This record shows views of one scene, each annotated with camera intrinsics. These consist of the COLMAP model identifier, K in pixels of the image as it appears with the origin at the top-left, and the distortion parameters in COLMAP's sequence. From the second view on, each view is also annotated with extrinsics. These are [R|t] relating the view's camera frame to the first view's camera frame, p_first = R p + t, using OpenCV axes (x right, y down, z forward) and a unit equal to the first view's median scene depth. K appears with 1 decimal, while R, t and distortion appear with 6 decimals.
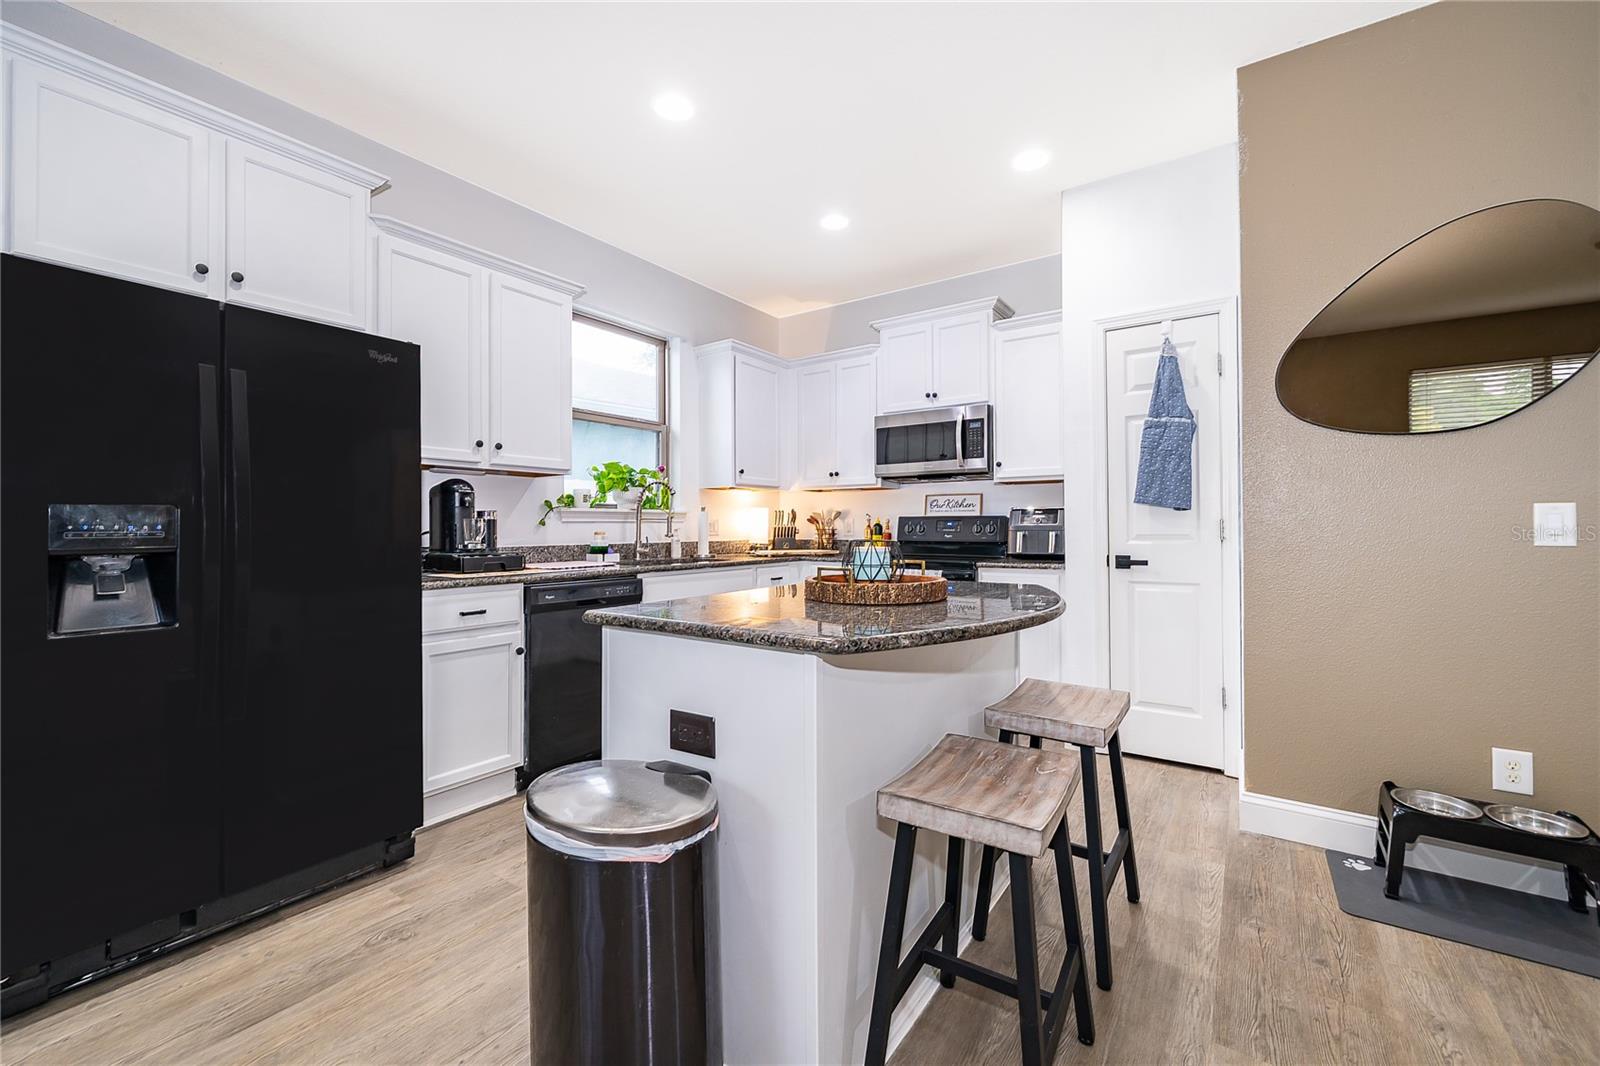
lens RADIAL K [[653.3, 0, 805.3], [0, 653.3, 516.8], [0, 0, 1]] dist [-0.001153, -0.001174]
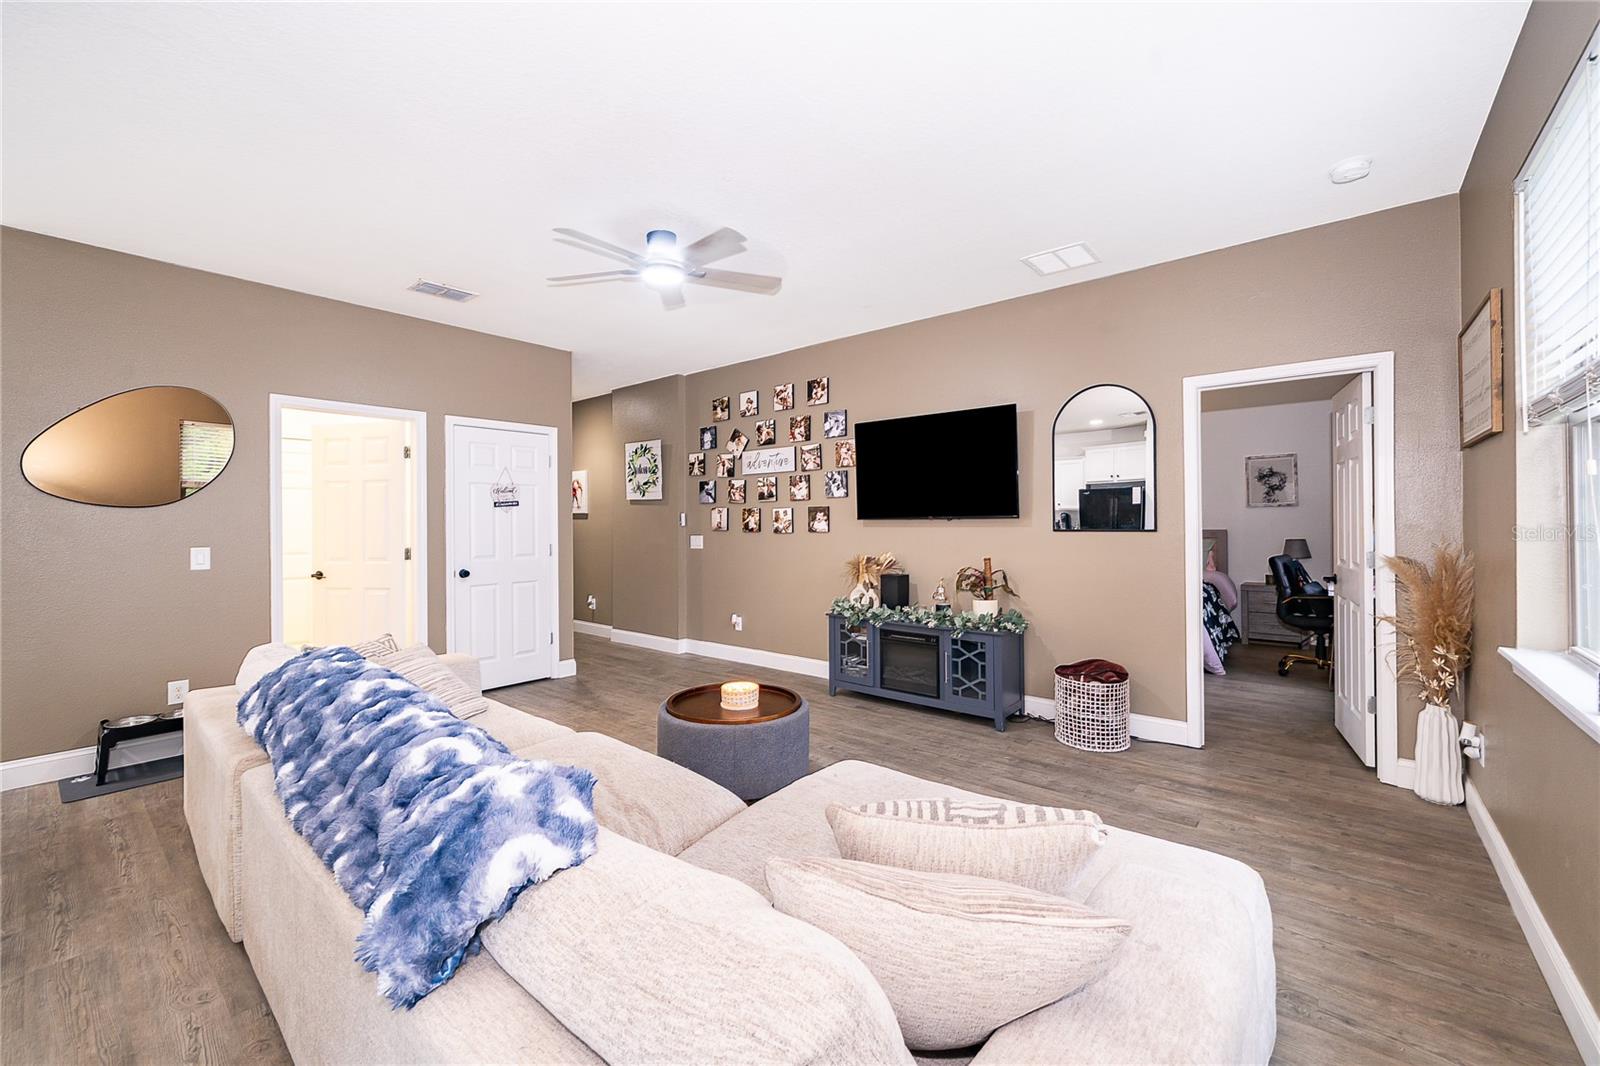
lens RADIAL K [[653.3, 0, 792.0], [0, 653.3, 516.7], [0, 0, 1]] dist [-0.001153, -0.001174]
pose [[0.102025, 0.014235, 0.994680, -0.313217], [-0.007392, 0.999881, -0.013552, -0.051576], [-0.994754, -0.005970, 0.102118, -0.494369]]
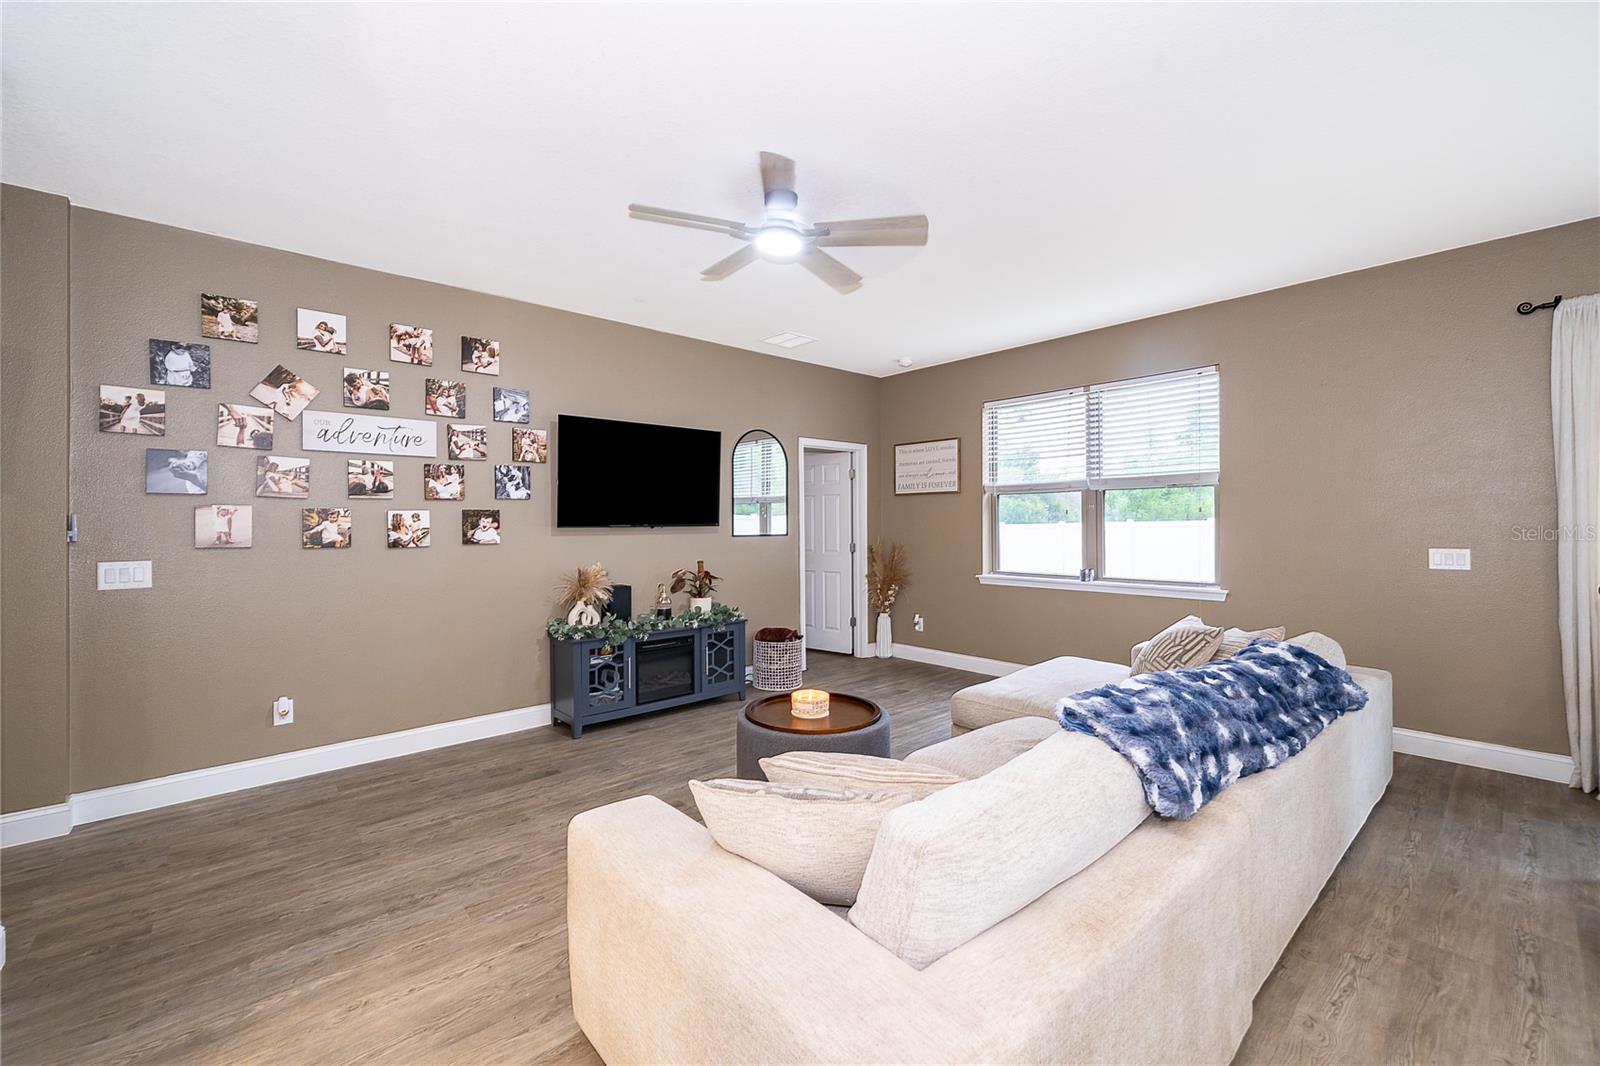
lens RADIAL K [[653.3, 0, 805.2], [0, 653.3, 519.2], [0, 0, 1]] dist [-0.001153, -0.001174]
pose [[-0.974251, 0.012316, 0.225128, 0.367307], [0.007802, 0.999751, -0.020927, -0.052014], [-0.225330, -0.018631, -0.974104, 0.525983]]
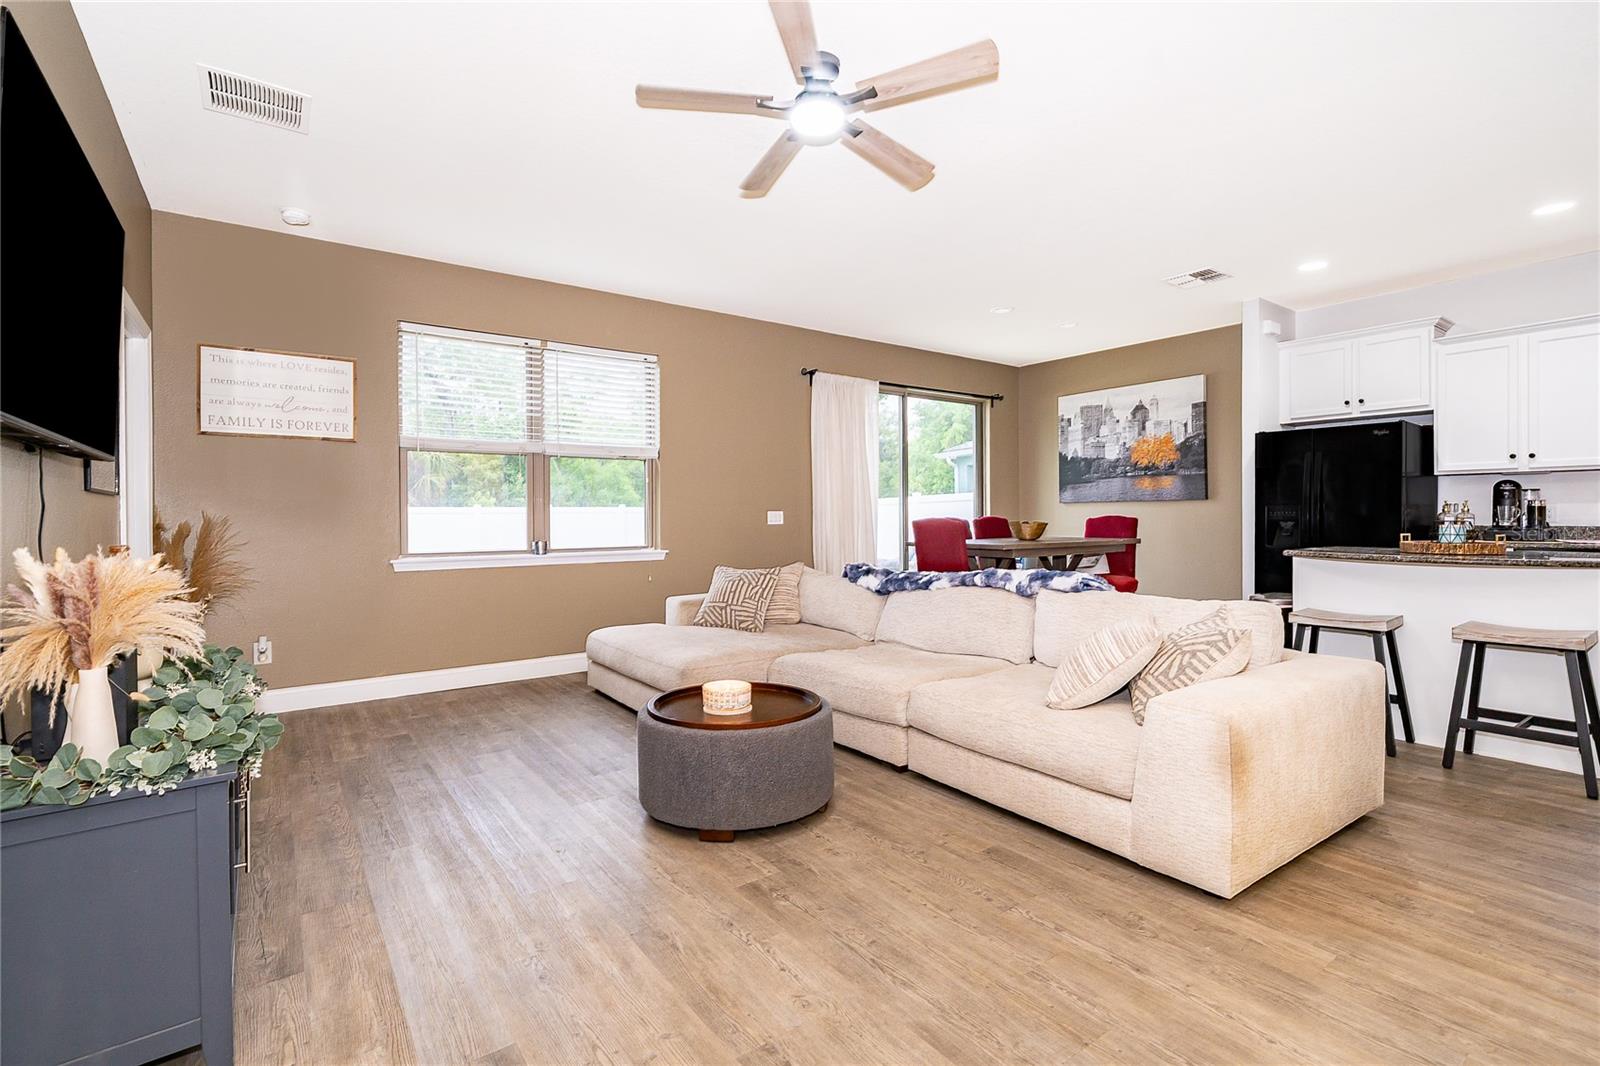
lens RADIAL K [[738.6, 0, 801.7], [0, 738.6, 518.5], [0, 0, 1]] dist [0.003941, -0.000504]
pose [[-0.316220, 0.010139, -0.948632, 1.263618], [0.022941, 0.999732, 0.003038, -0.008401], [0.948409, -0.020802, -0.316368, -0.015640]]
